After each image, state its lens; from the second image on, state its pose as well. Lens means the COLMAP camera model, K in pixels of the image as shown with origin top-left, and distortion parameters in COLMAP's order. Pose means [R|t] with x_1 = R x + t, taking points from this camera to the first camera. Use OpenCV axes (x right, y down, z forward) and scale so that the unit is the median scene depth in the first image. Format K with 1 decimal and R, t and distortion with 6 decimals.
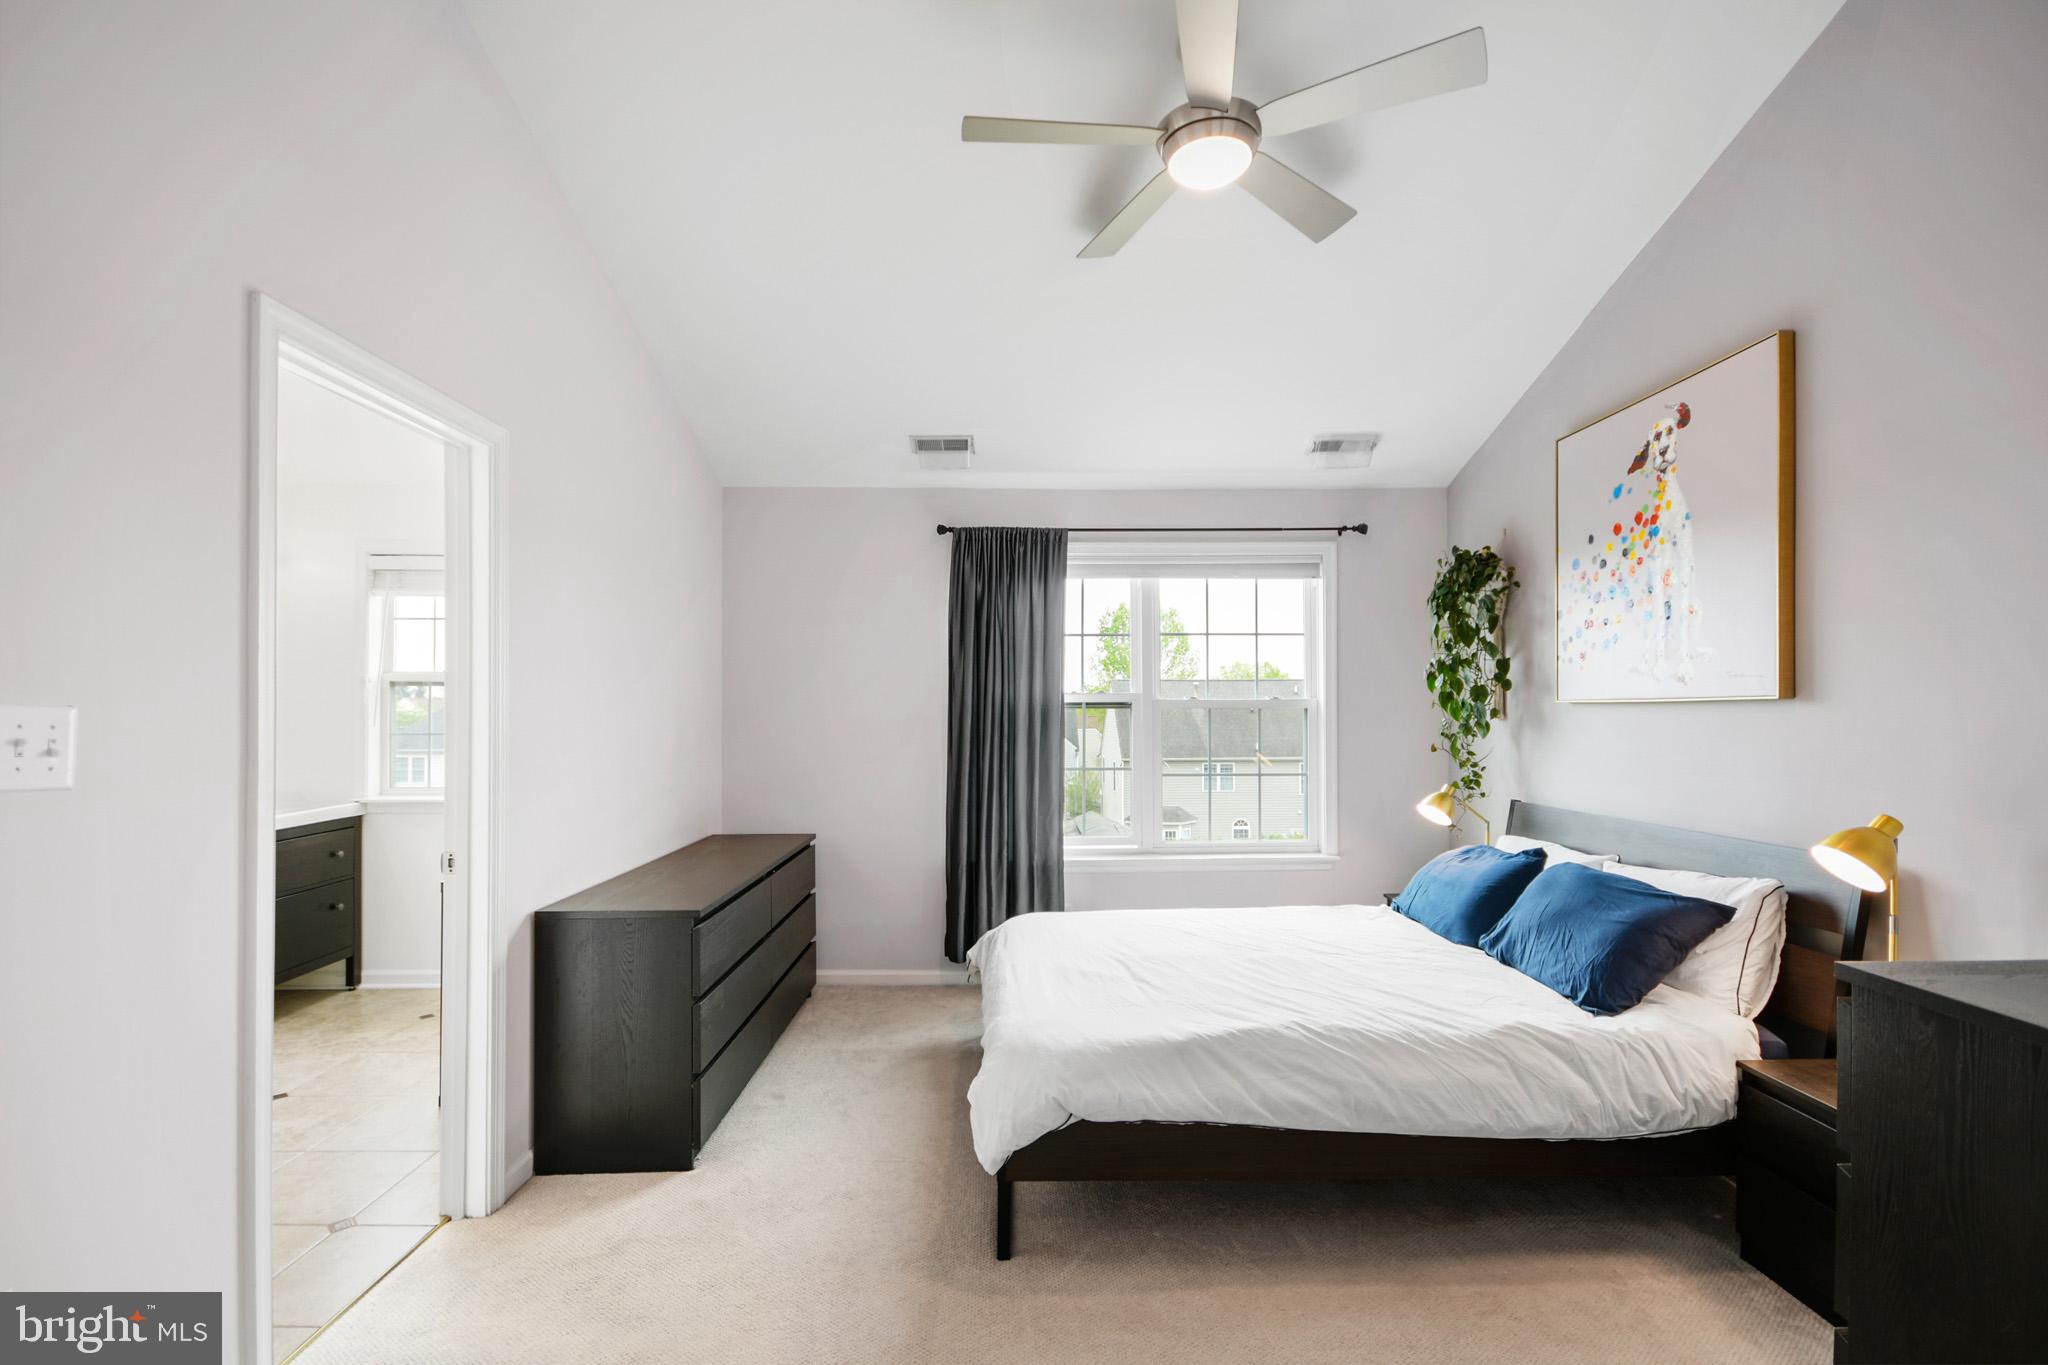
lens RADIAL K [[903.1, 0, 1030.8], [0, 903.1, 703.6], [0, 0, 1]] dist [0.014753, -0.005494]
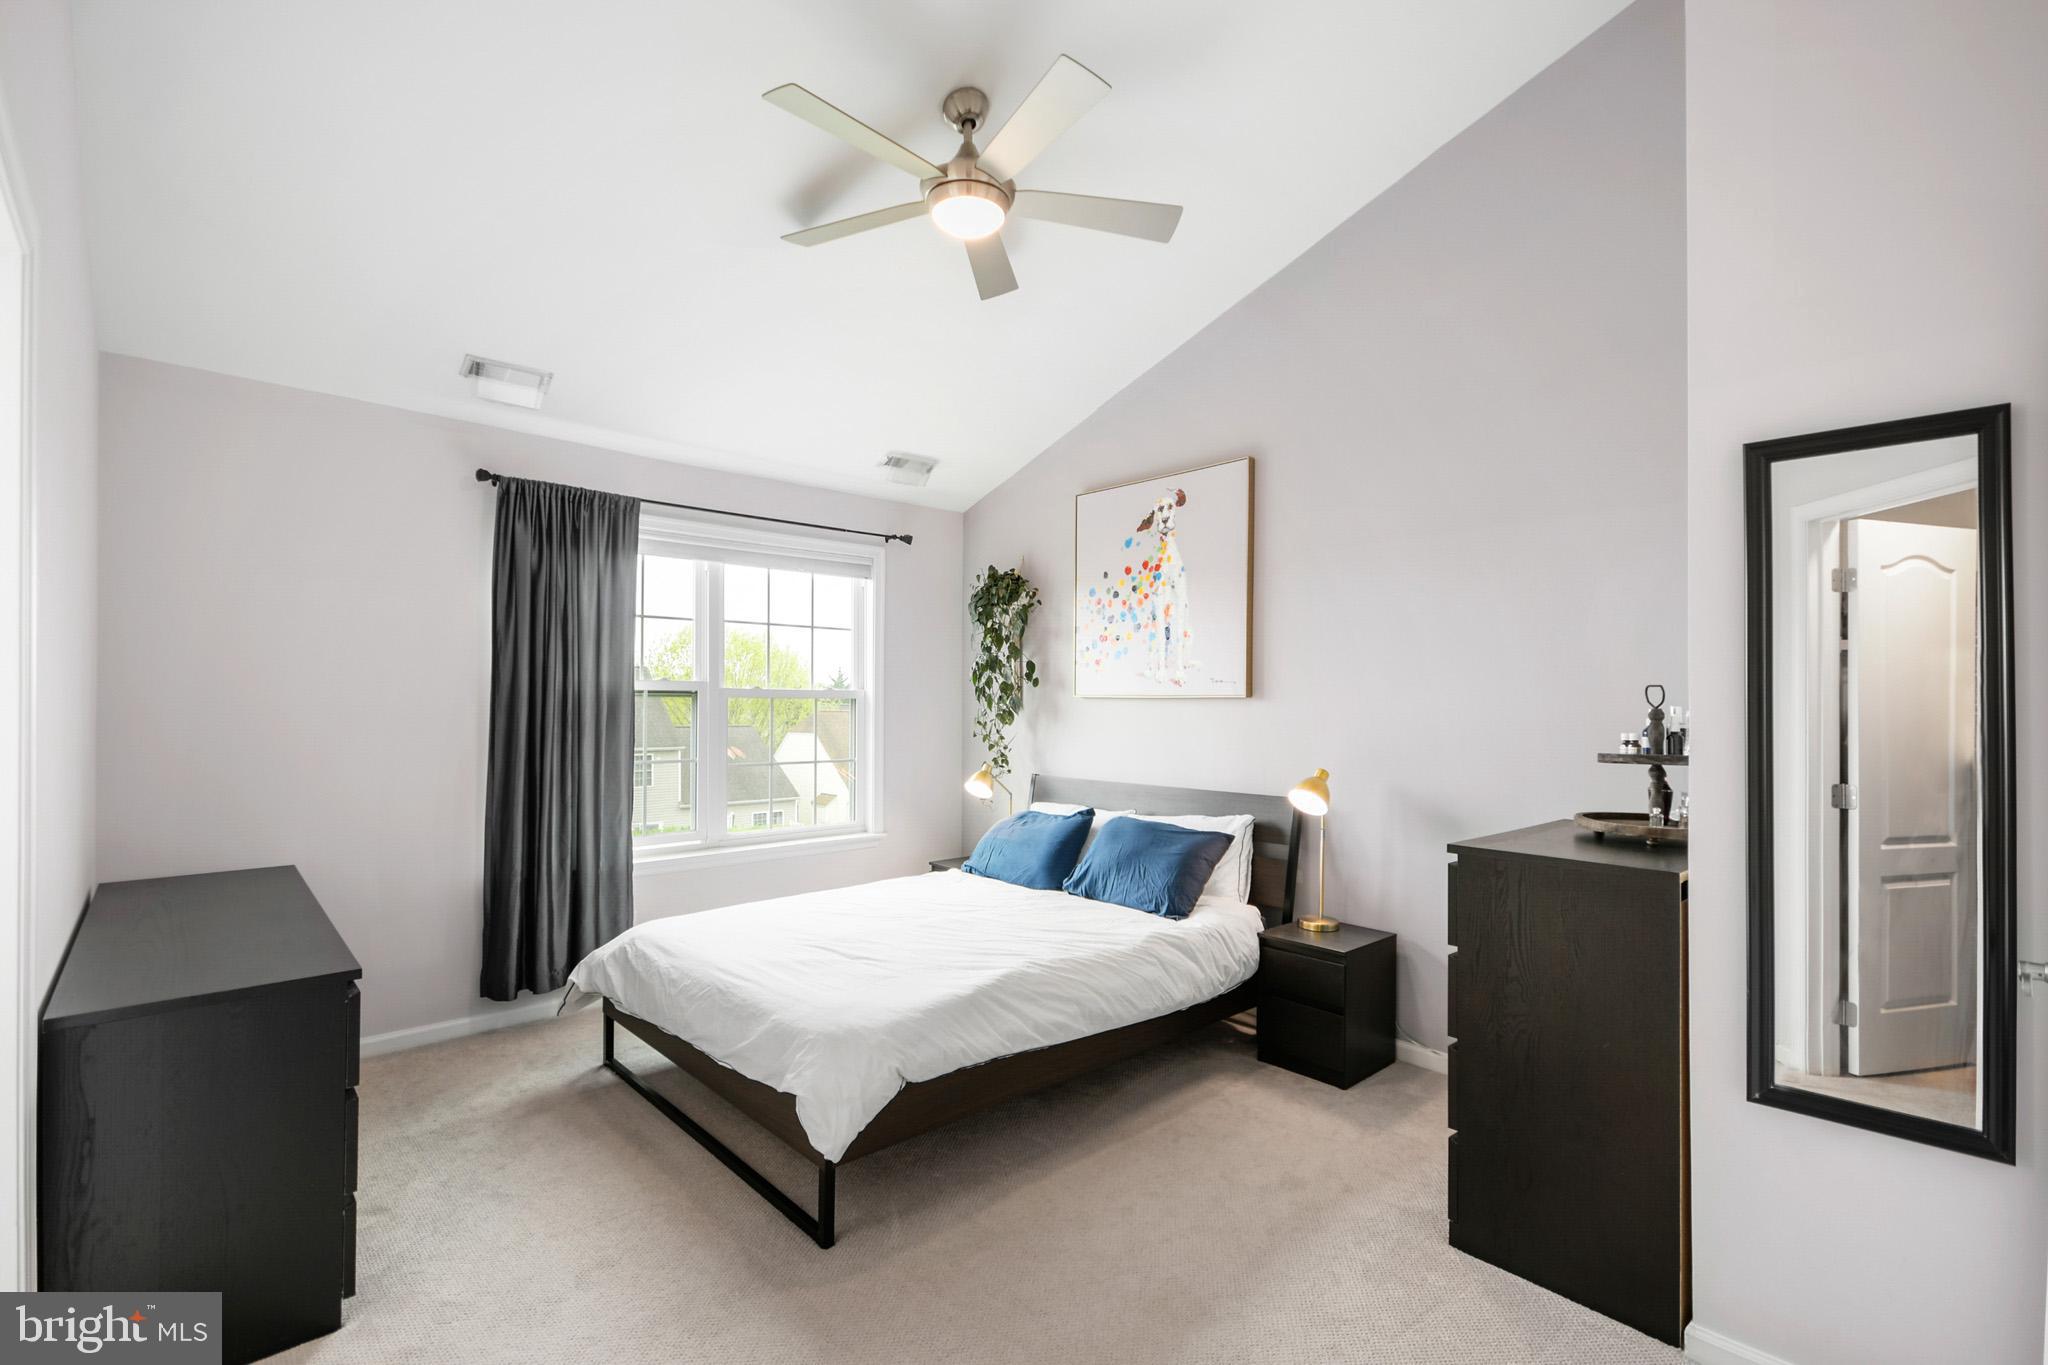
lens RADIAL K [[903.1, 0, 1051.6], [0, 903.1, 699.1], [0, 0, 1]] dist [0.014753, -0.005494]
pose [[0.750539, 0.010344, 0.660746, -0.357232], [-0.014814, 0.999890, 0.001173, 0.000776], [-0.660660, -0.010669, 0.750609, 0.061494]]
